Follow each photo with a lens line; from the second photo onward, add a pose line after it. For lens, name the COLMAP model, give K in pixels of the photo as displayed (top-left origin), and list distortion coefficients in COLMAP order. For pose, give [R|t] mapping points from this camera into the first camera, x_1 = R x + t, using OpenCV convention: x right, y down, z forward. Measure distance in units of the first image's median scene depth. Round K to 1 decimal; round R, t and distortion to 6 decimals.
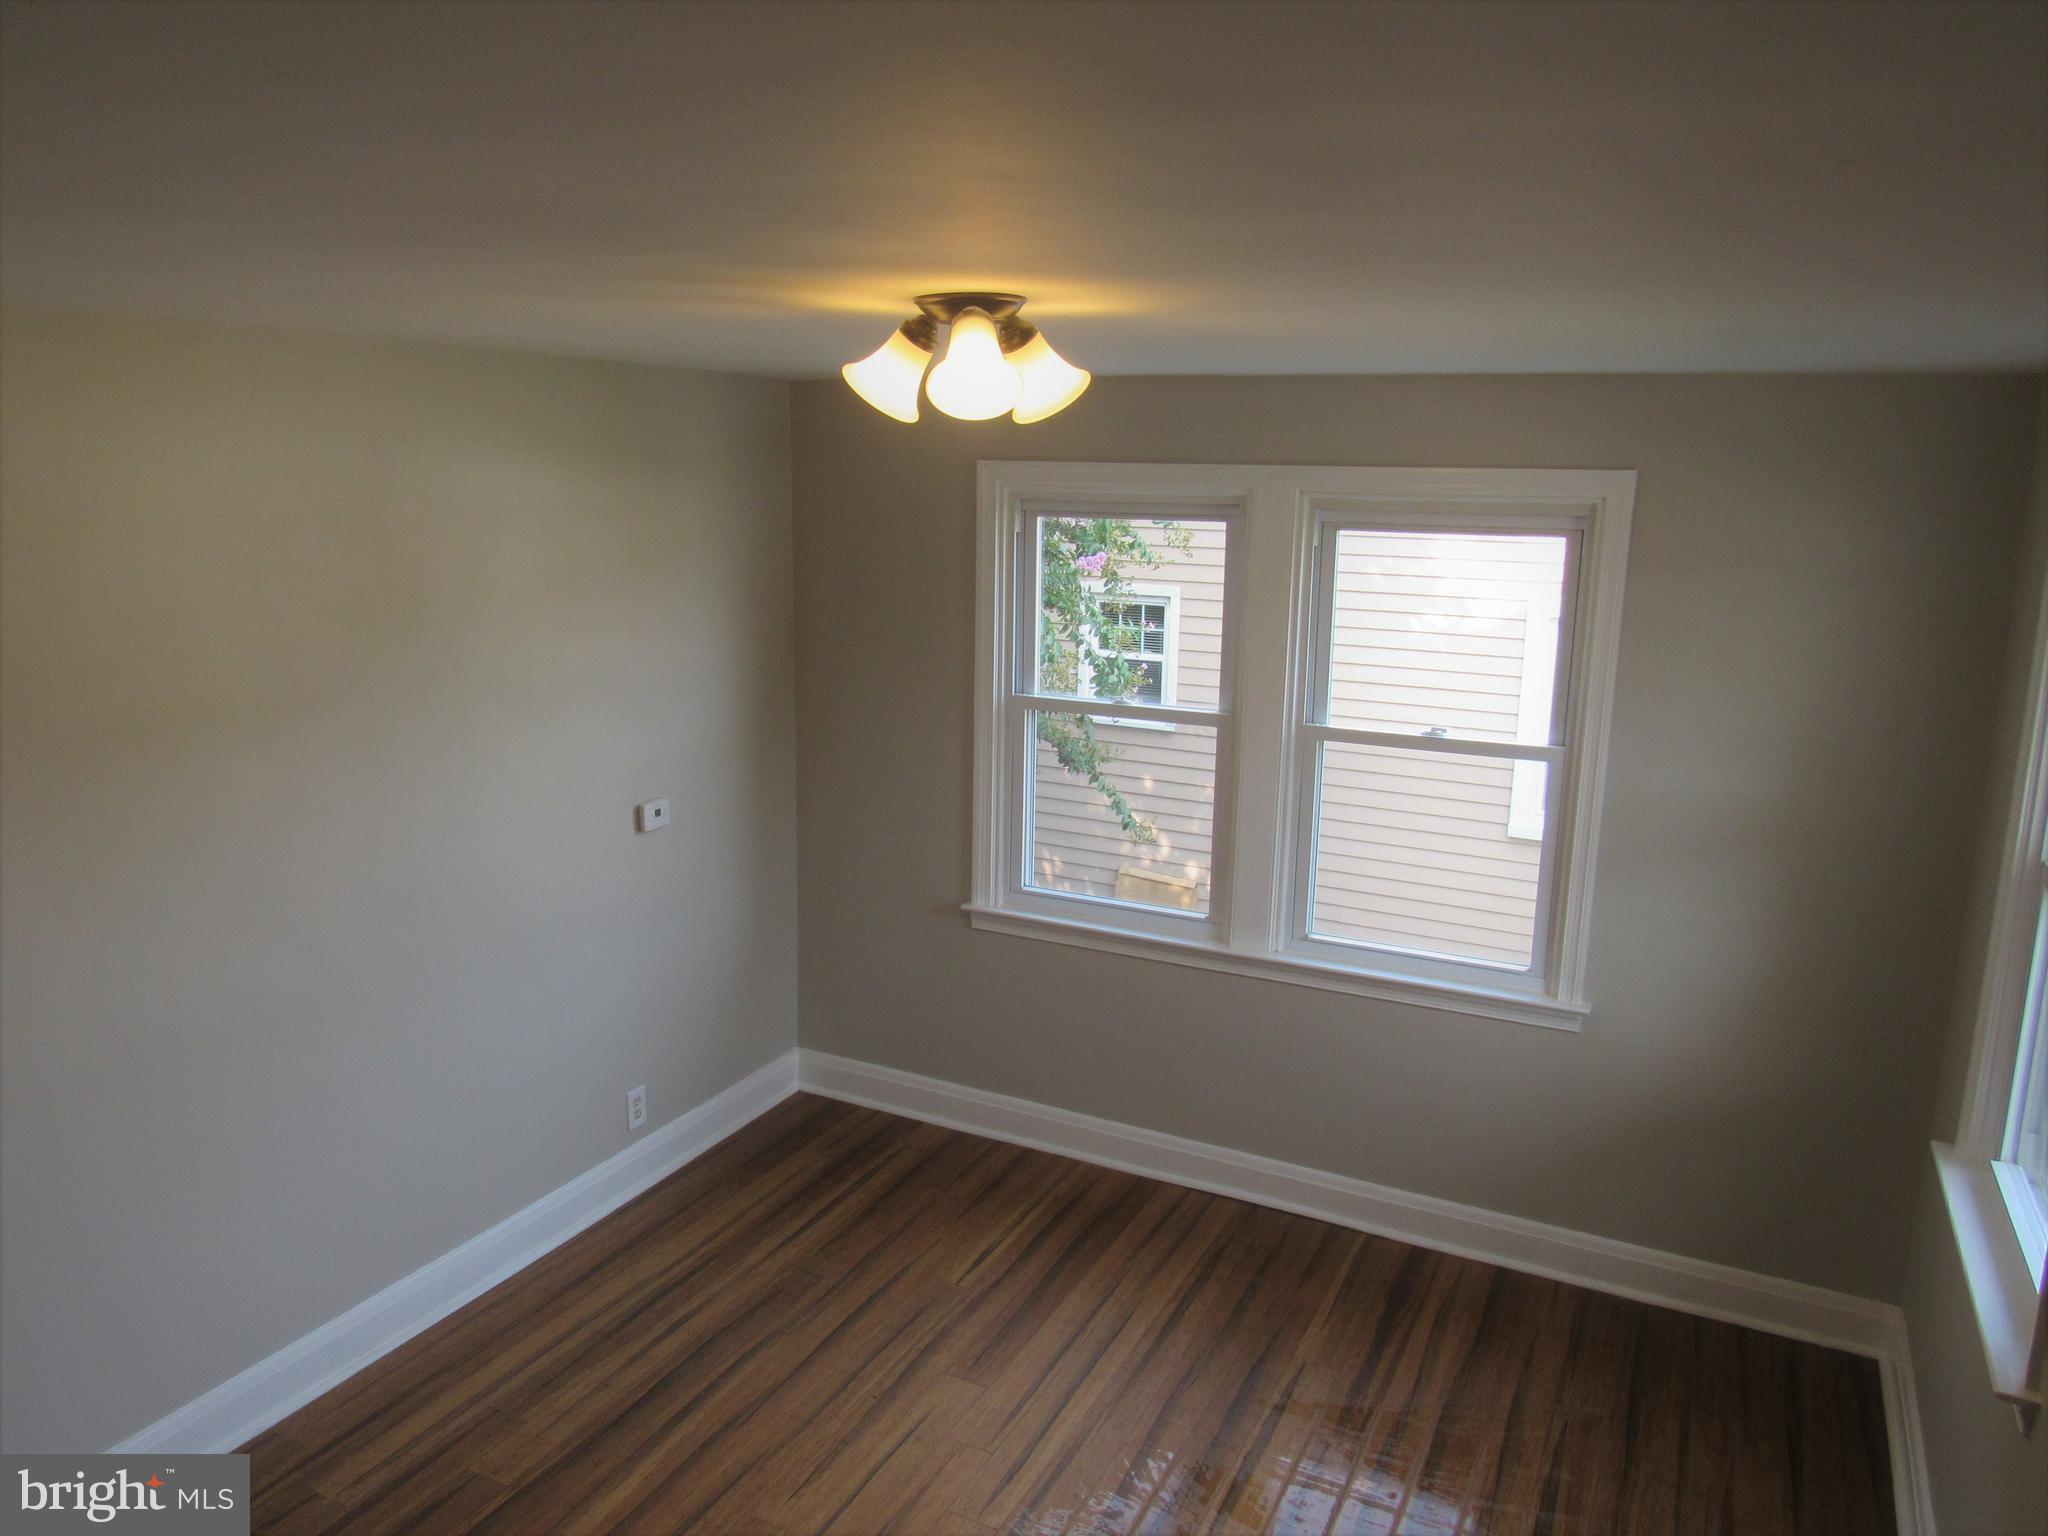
lens RADIAL K [[1471.0, 0, 1022.9], [0, 1471.0, 820.9], [0, 0, 1]] dist [-0.000436, 0.005333]
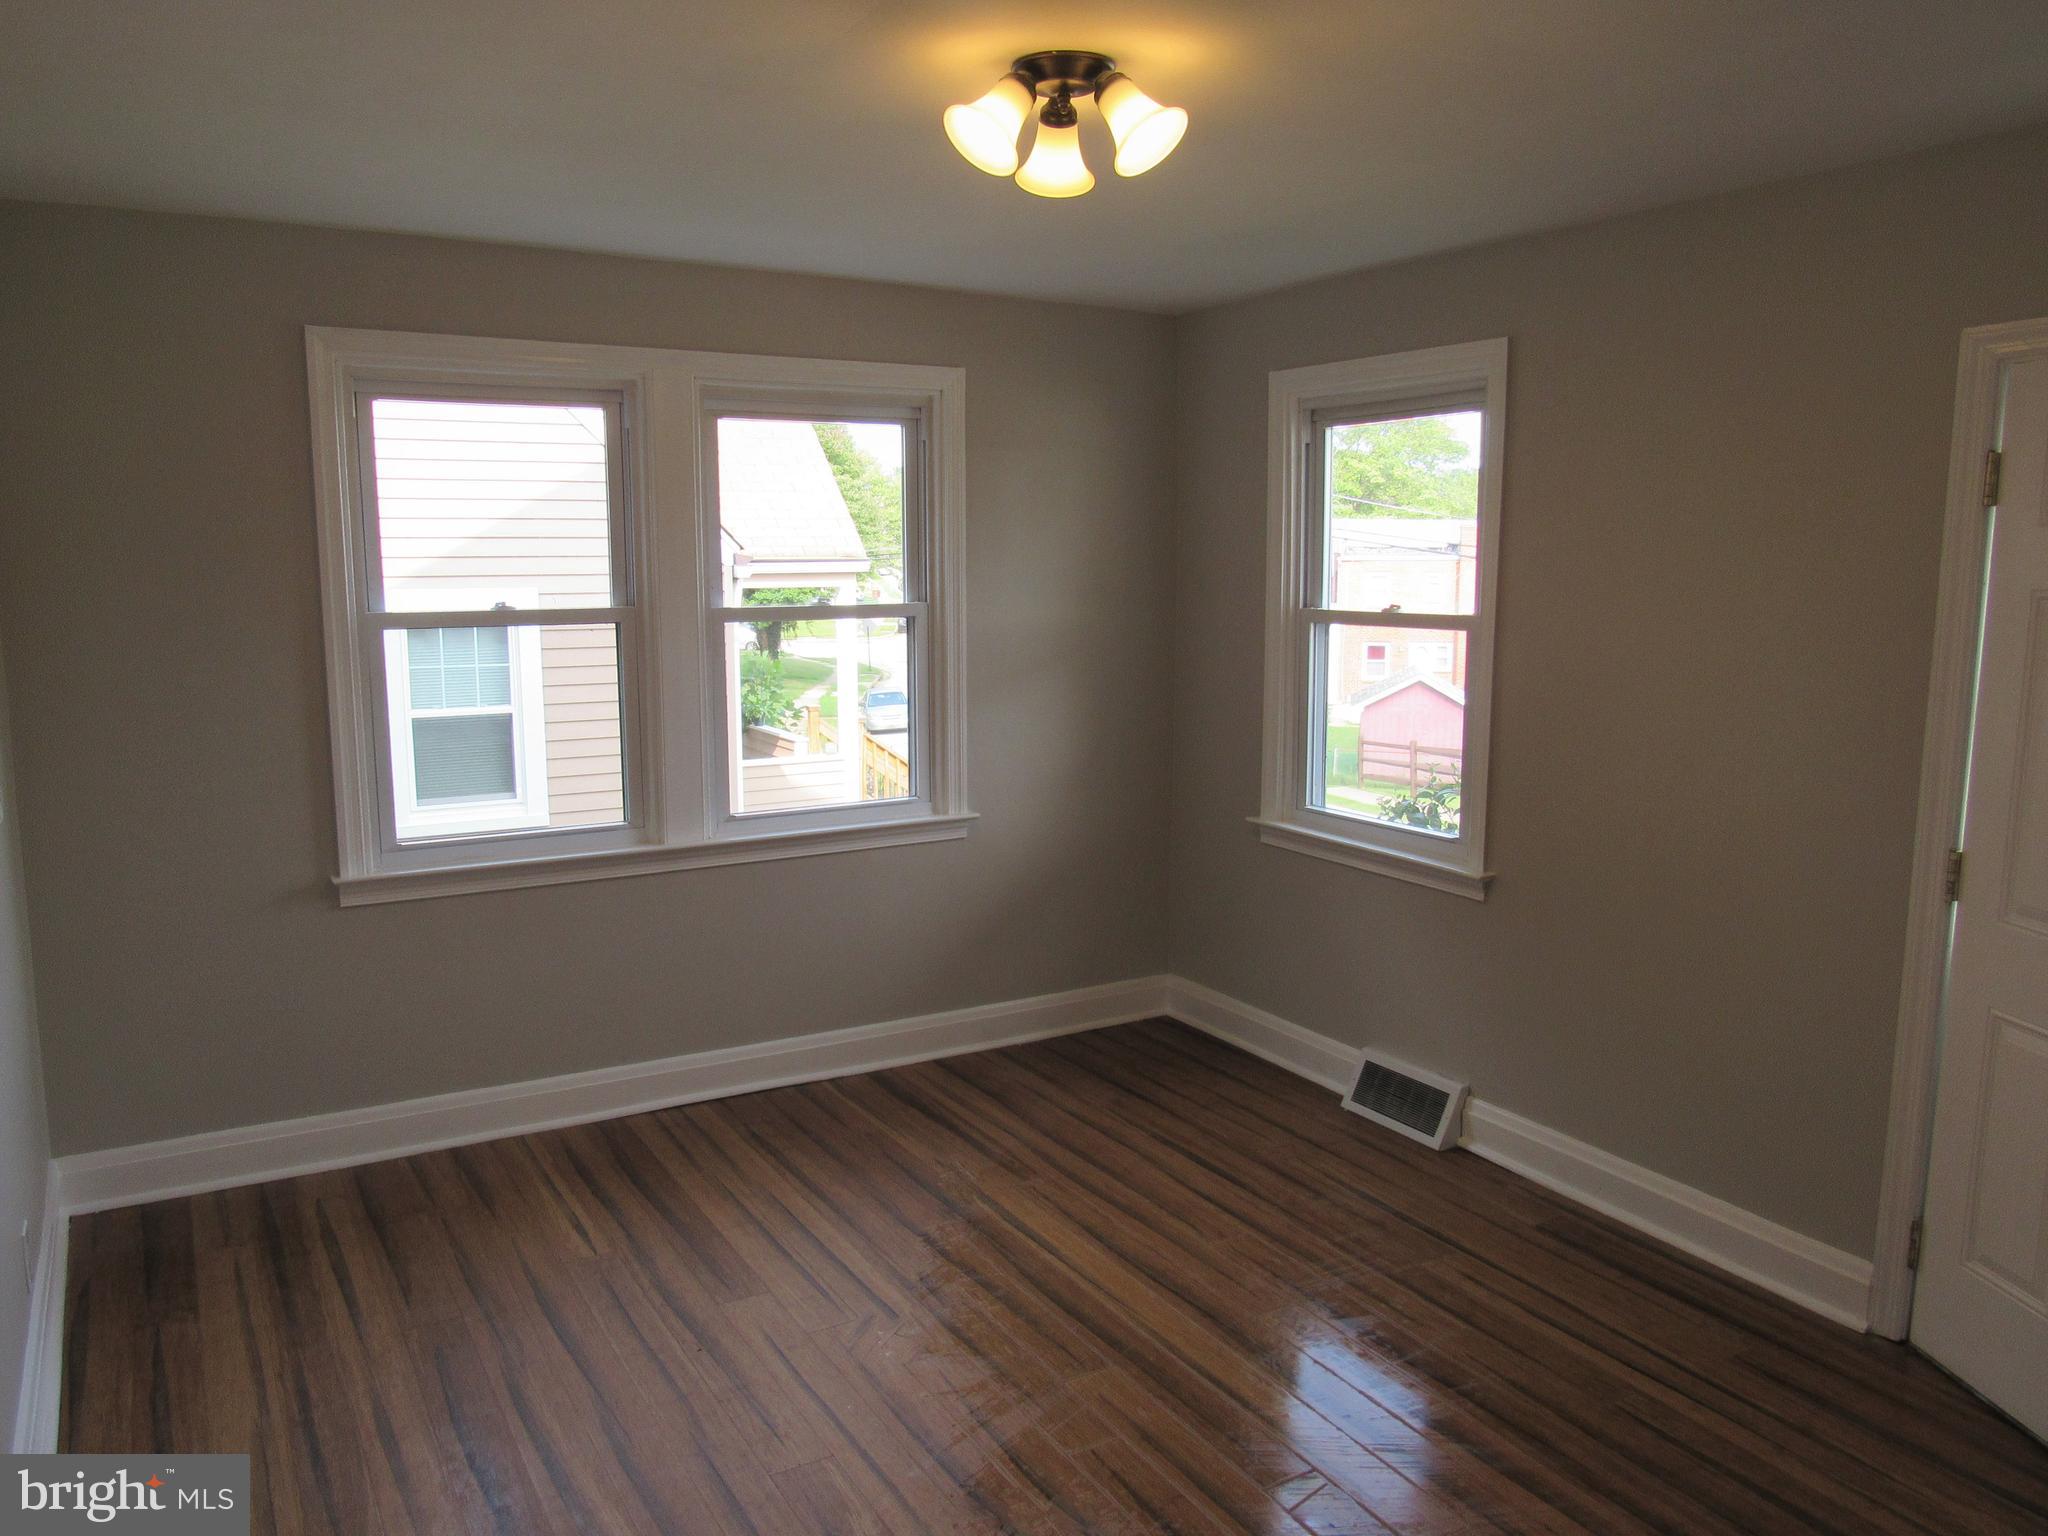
lens RADIAL K [[1464.9, 0, 1024.0], [0, 1464.9, 768.0], [0, 0, 1]] dist [-0.005310, 0.000198]
pose [[0.544471, -0.138297, 0.827300, -0.573257], [0.211168, 0.977146, 0.024370, 0.069254], [-0.811763, 0.161431, 0.561231, 0.272029]]
